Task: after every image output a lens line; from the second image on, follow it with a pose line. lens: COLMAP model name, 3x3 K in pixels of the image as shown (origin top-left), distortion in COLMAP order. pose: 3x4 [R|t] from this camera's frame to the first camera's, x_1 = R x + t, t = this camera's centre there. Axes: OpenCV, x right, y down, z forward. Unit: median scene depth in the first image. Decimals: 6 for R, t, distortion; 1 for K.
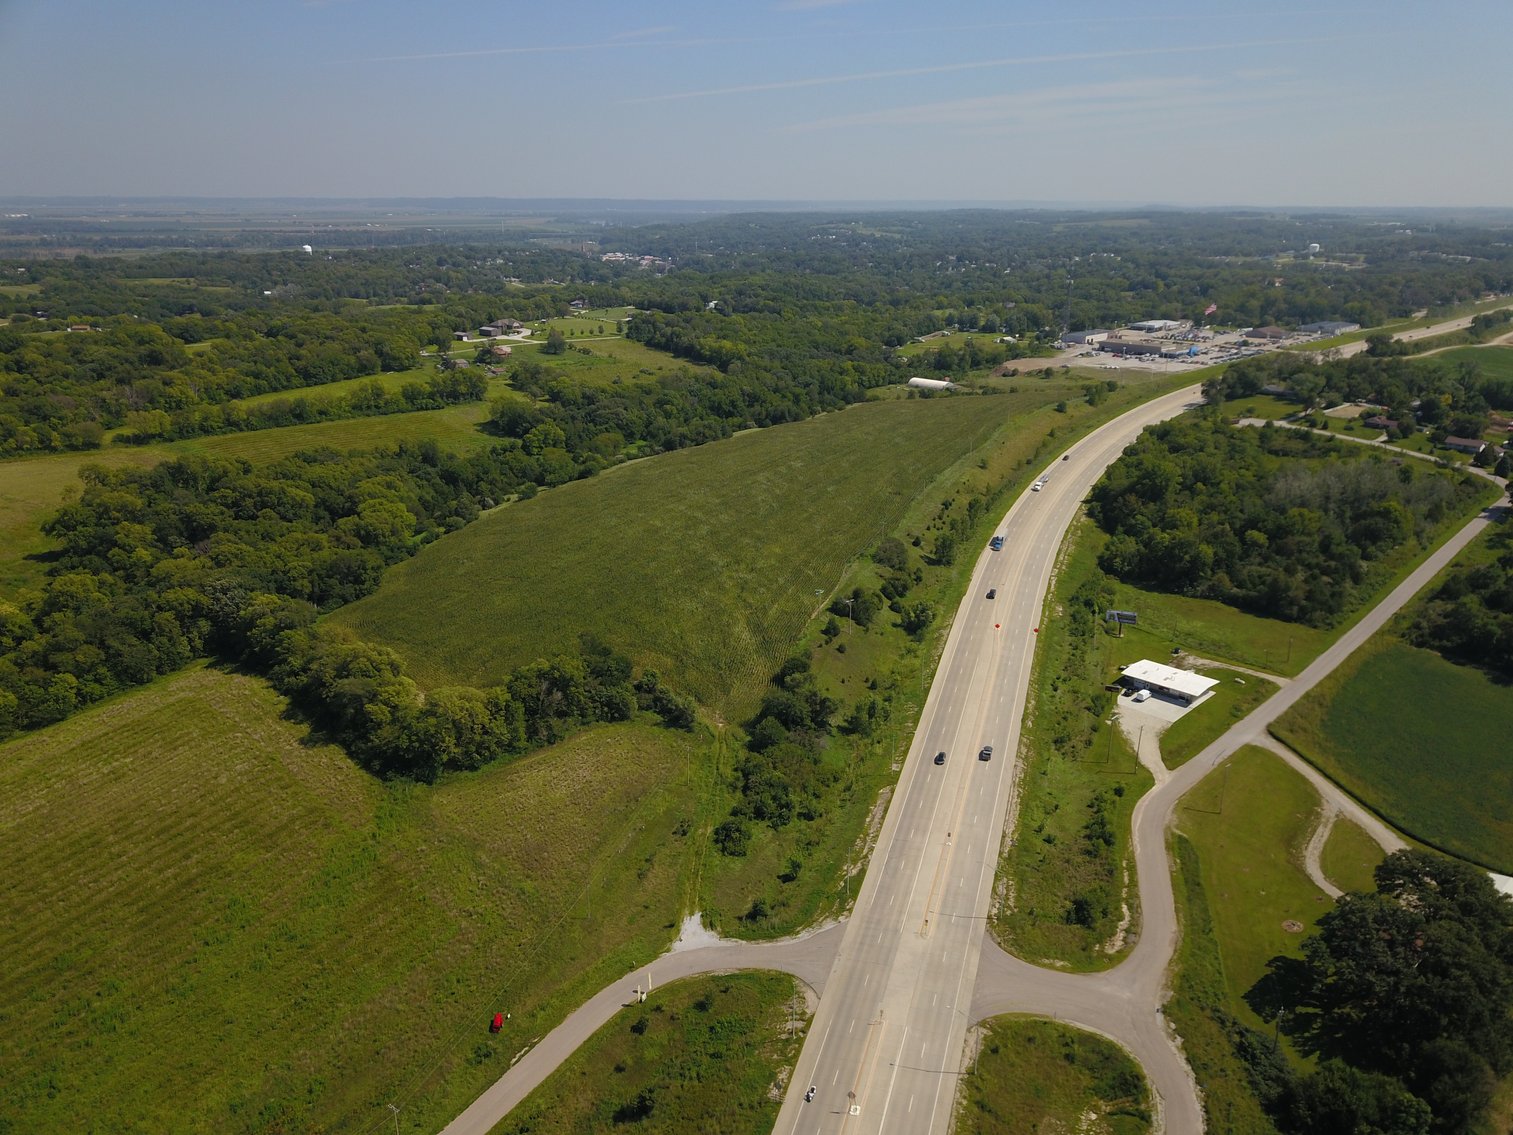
lens RADIAL K [[1156.5, 0, 766.8], [0, 1156.5, 572.0], [0, 0, 1]] dist [0.015254, -0.015003]
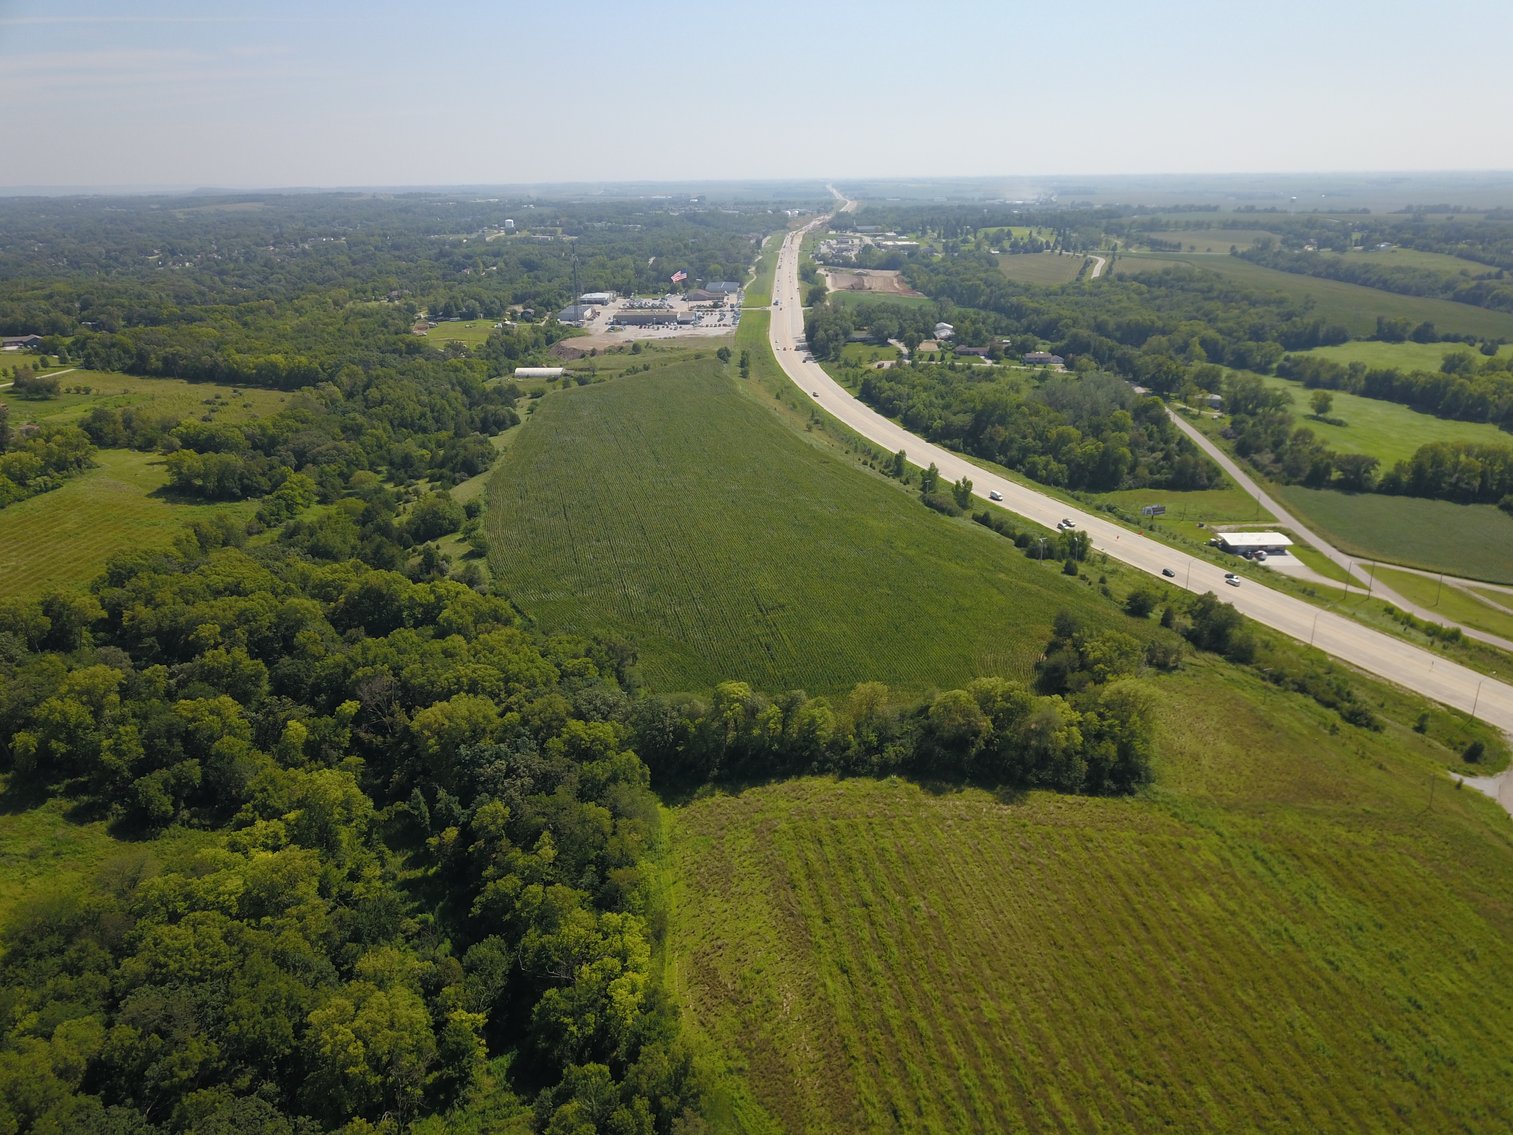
lens RADIAL K [[1156.5, 0, 768.7], [0, 1156.5, 568.2], [0, 0, 1]] dist [0.015254, -0.015003]
pose [[0.724322, -0.235474, 0.648004, -0.544735], [0.227933, 0.968806, 0.097270, -0.077688], [-0.650695, 0.077247, 0.755400, 0.227080]]
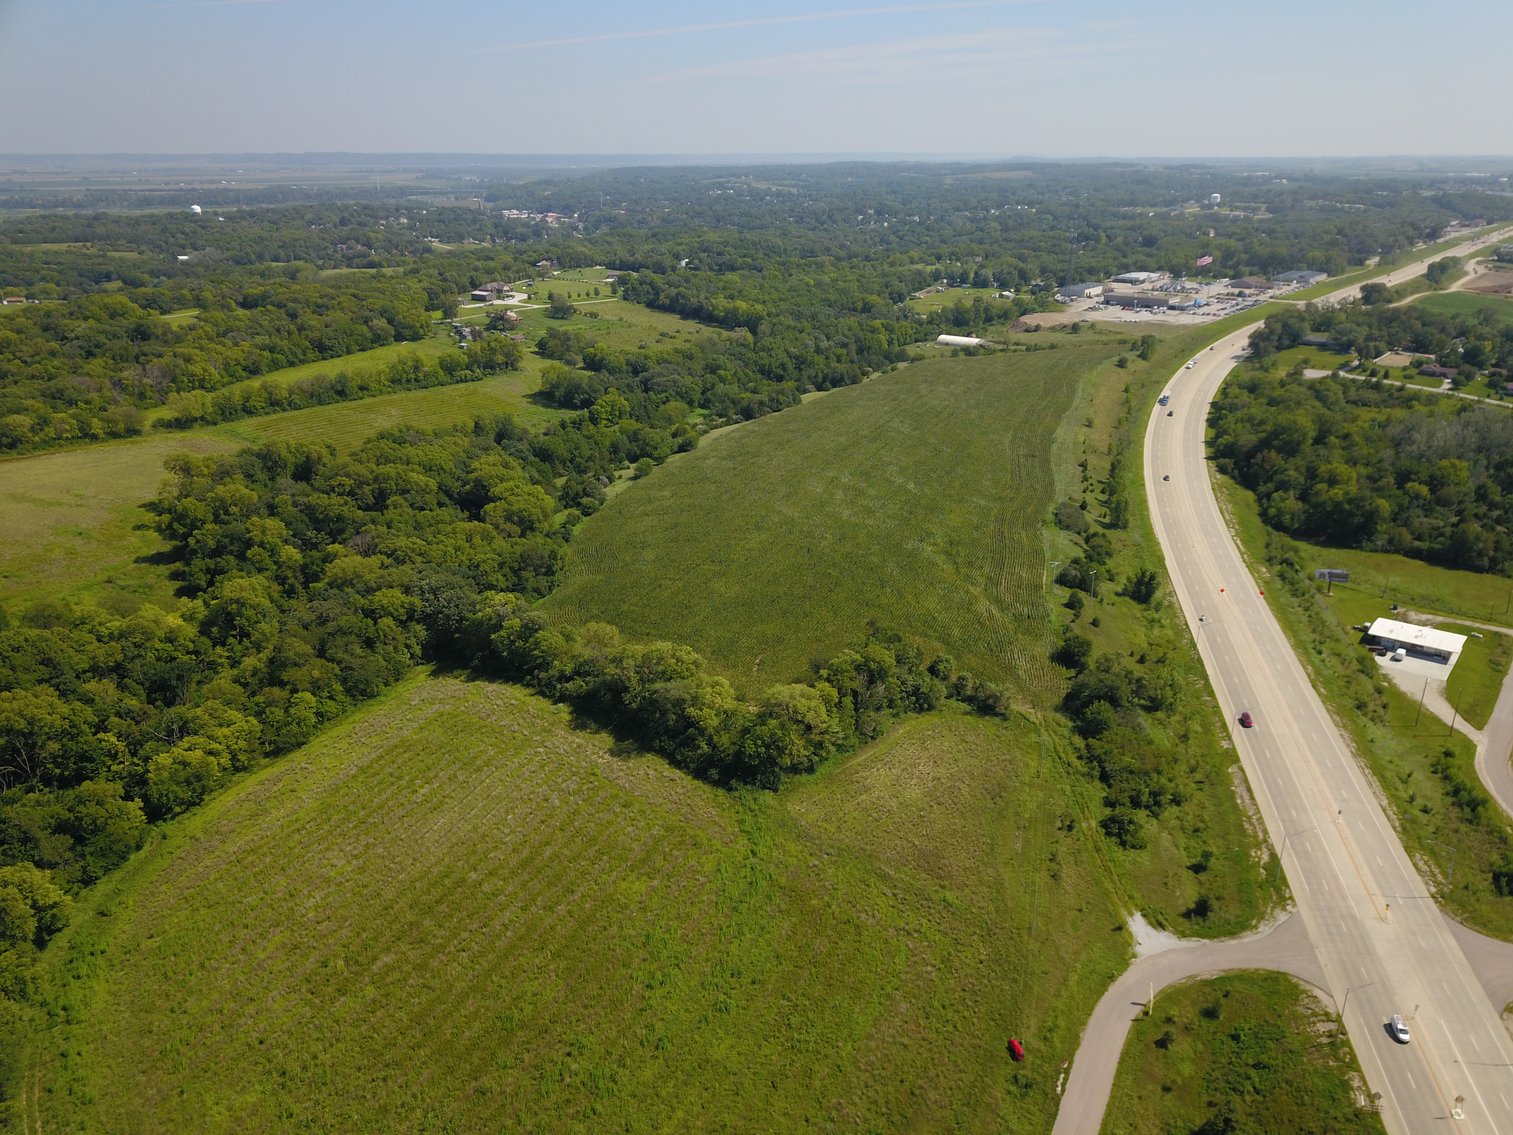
lens RADIAL K [[1156.5, 0, 766.9], [0, 1156.5, 568.2], [0, 0, 1]] dist [0.015254, -0.015003]
pose [[0.993664, -0.043059, 0.103813, -0.189907], [0.039567, 0.998587, 0.035467, -0.014873], [-0.105193, -0.031135, 0.993964, 0.038239]]
